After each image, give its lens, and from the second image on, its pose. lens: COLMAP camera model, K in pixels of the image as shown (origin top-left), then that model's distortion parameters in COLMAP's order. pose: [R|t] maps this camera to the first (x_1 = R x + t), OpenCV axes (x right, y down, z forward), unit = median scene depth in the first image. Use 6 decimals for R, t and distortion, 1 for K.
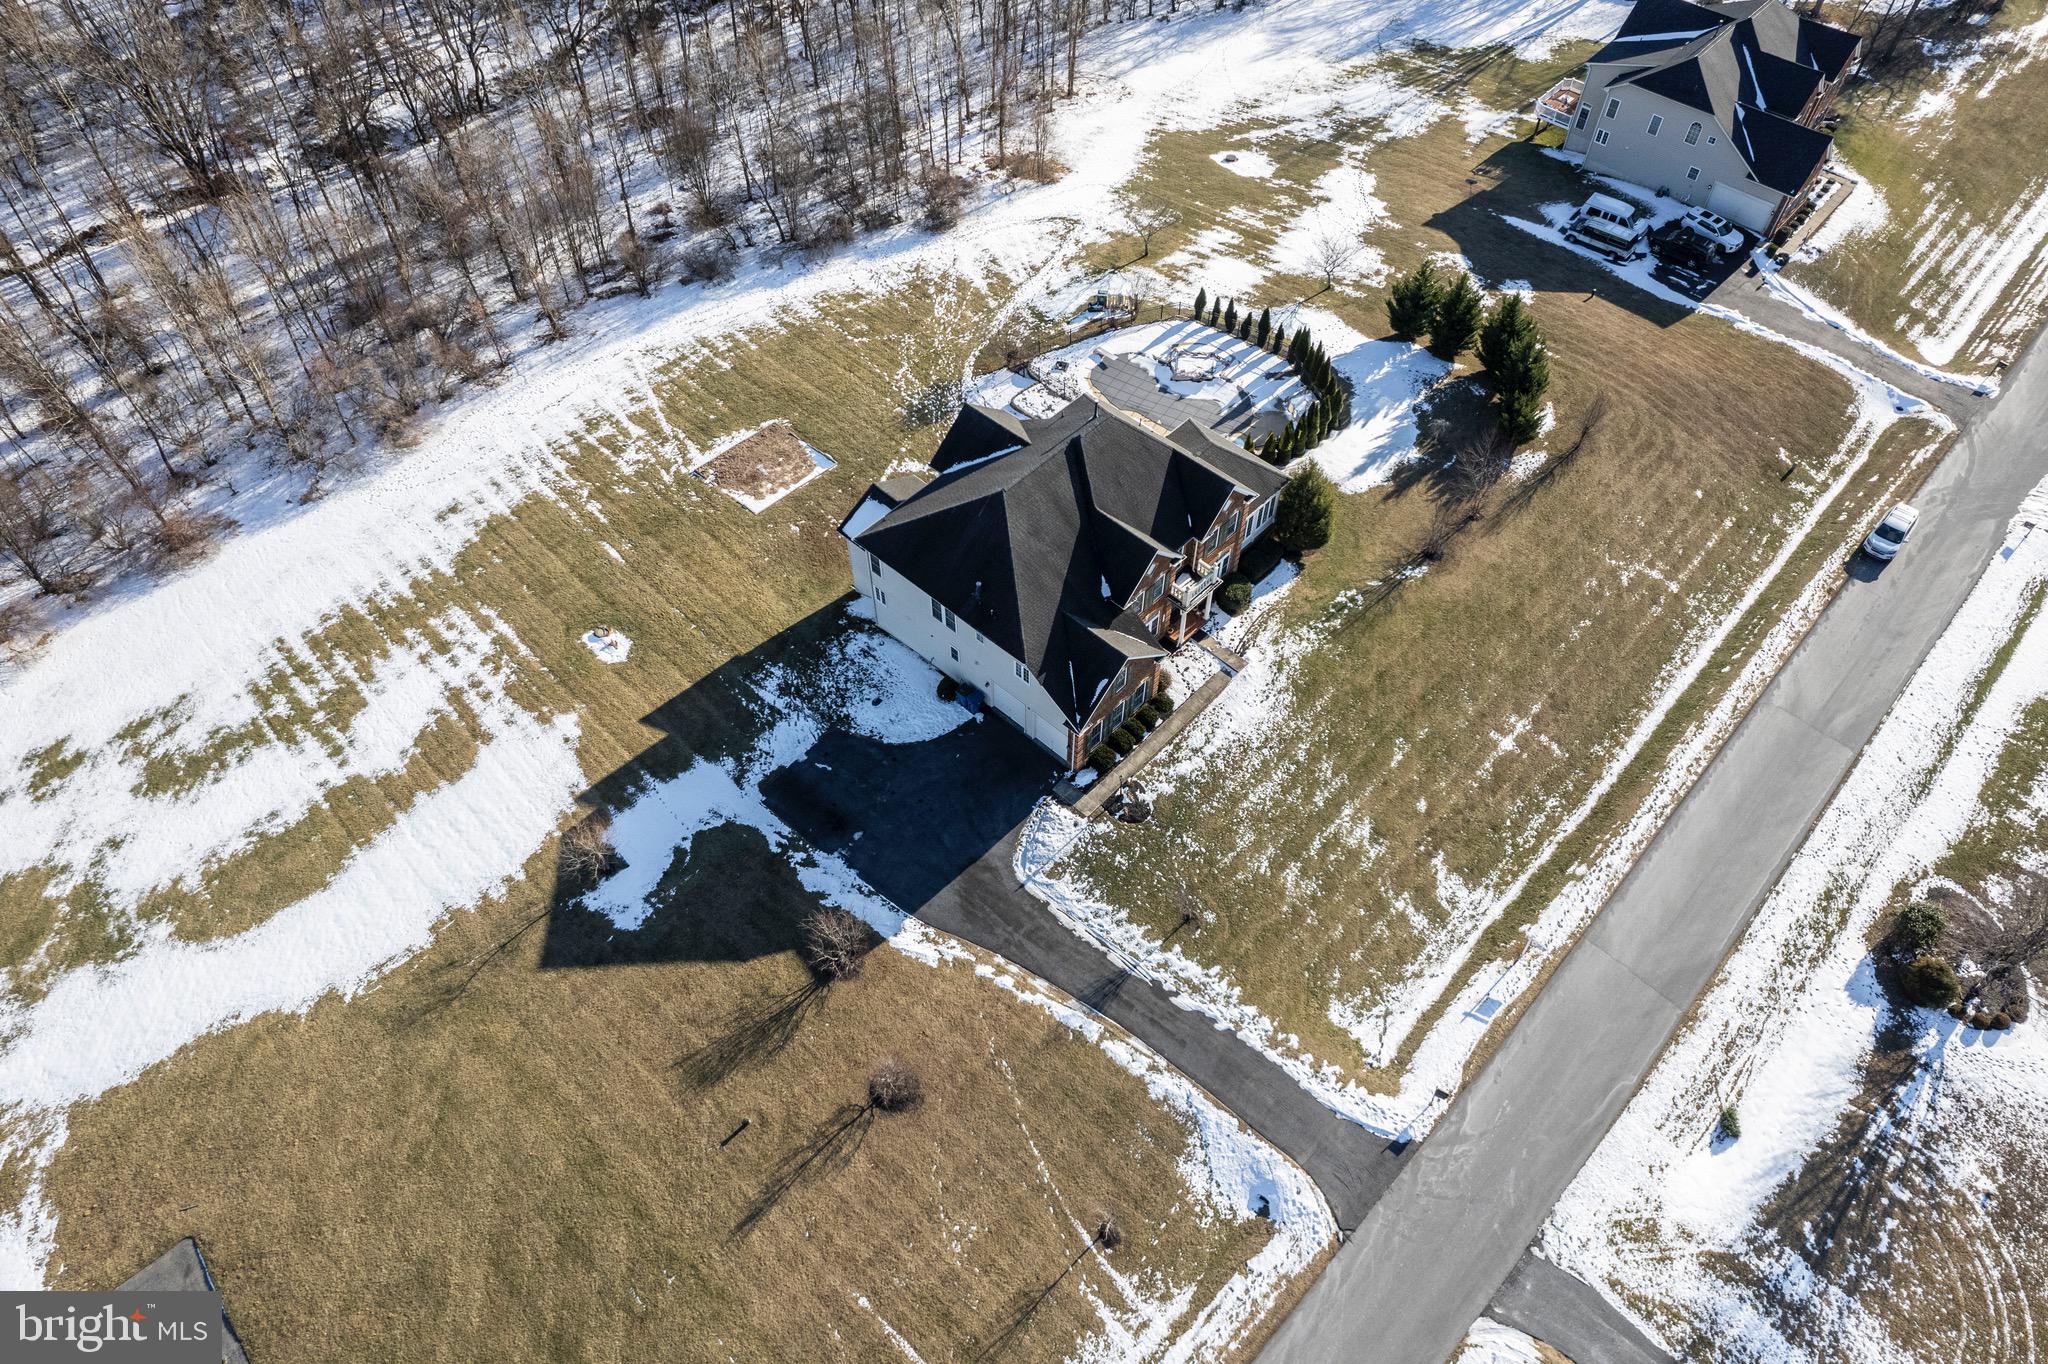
lens RADIAL K [[1353.0, 0, 1016.7], [0, 1353.0, 677.1], [0, 0, 1]] dist [-0.062221, 0.047076]
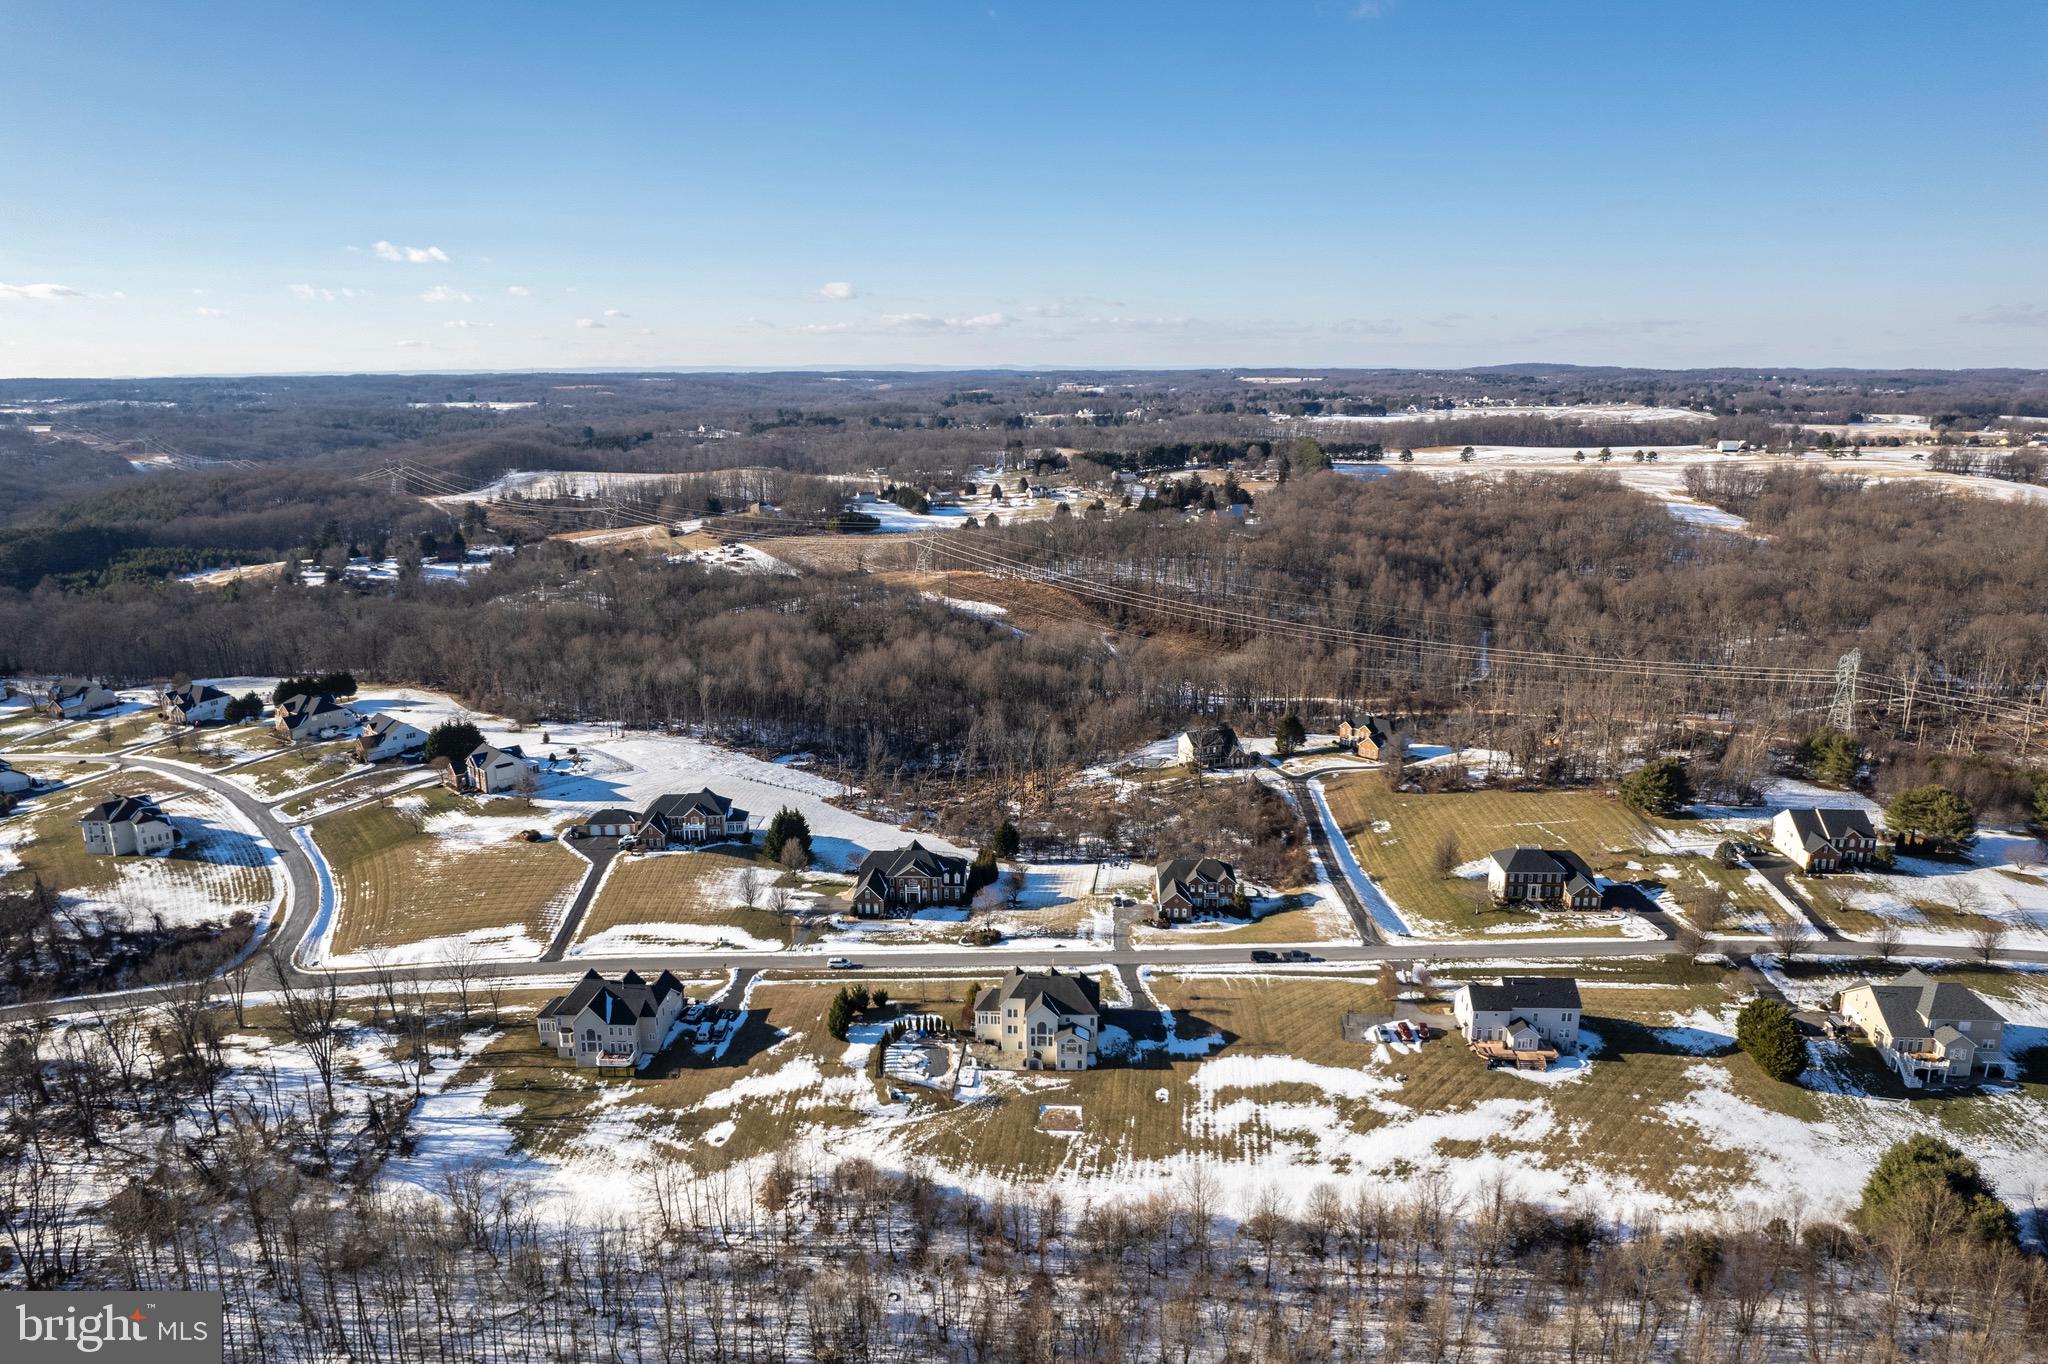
lens RADIAL K [[1337.7, 0, 1023.4], [0, 1337.7, 685.0], [0, 0, 1]] dist [-0.073353, 0.065998]
pose [[-0.640621, -0.177488, 0.747063, -2.215761], [0.613029, 0.467648, 0.636789, -2.578114], [-0.462385, 0.865912, -0.190780, 0.996741]]
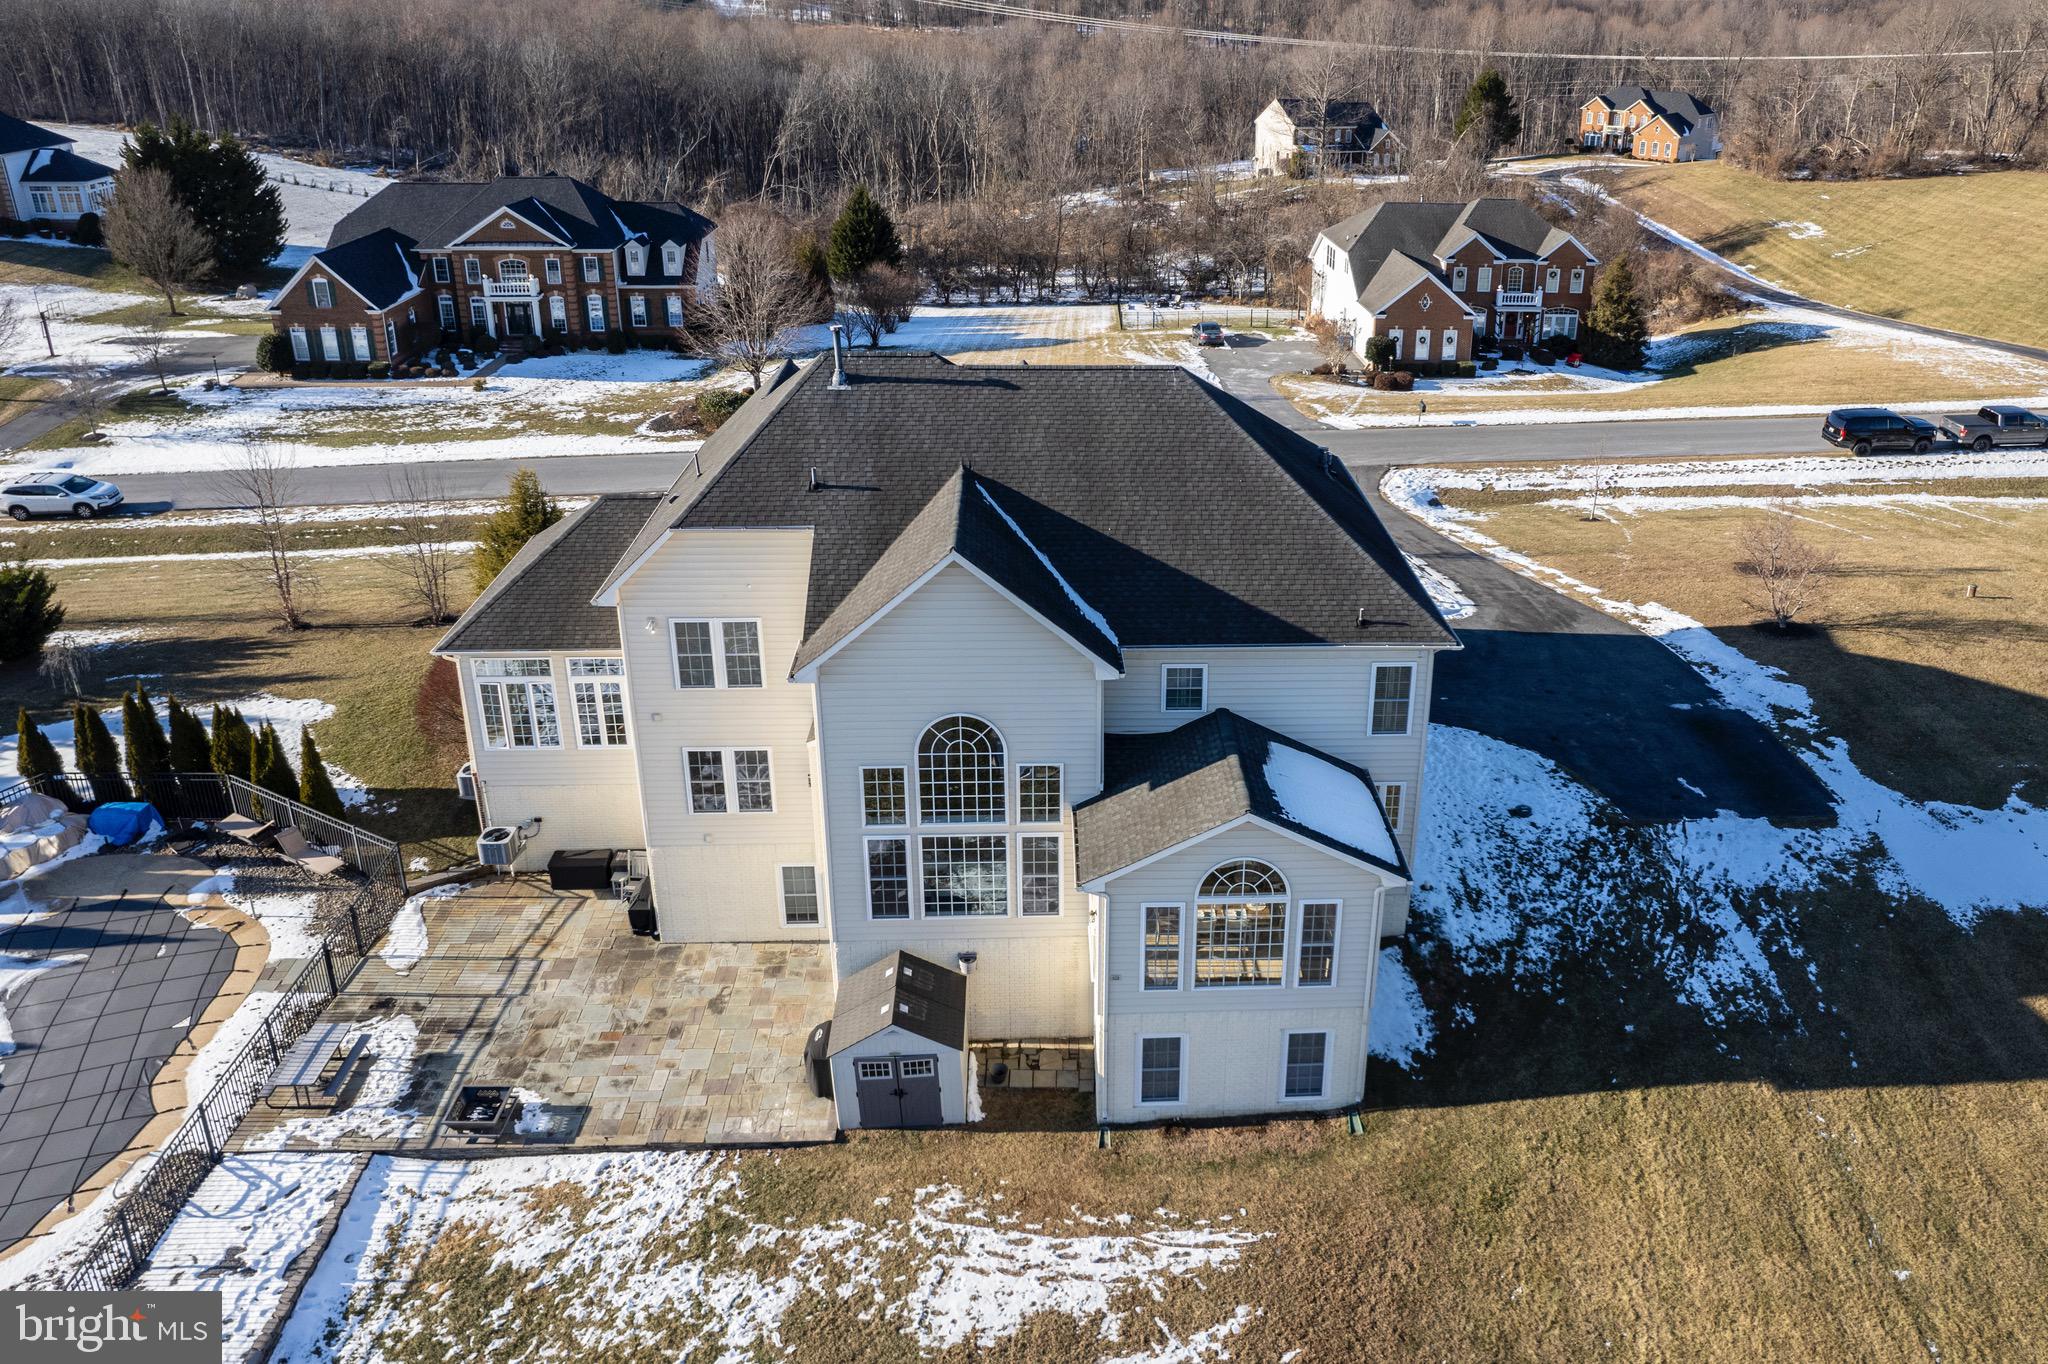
lens RADIAL K [[1451.4, 0, 1146.9], [0, 1451.4, 613.1], [0, 0, 1]] dist [-0.060861, 0.032692]
pose [[-0.736669, -0.284308, 0.613586, -0.292201], [0.520914, 0.340029, 0.782962, -0.452108], [-0.431239, 0.896409, -0.102389, 1.060640]]
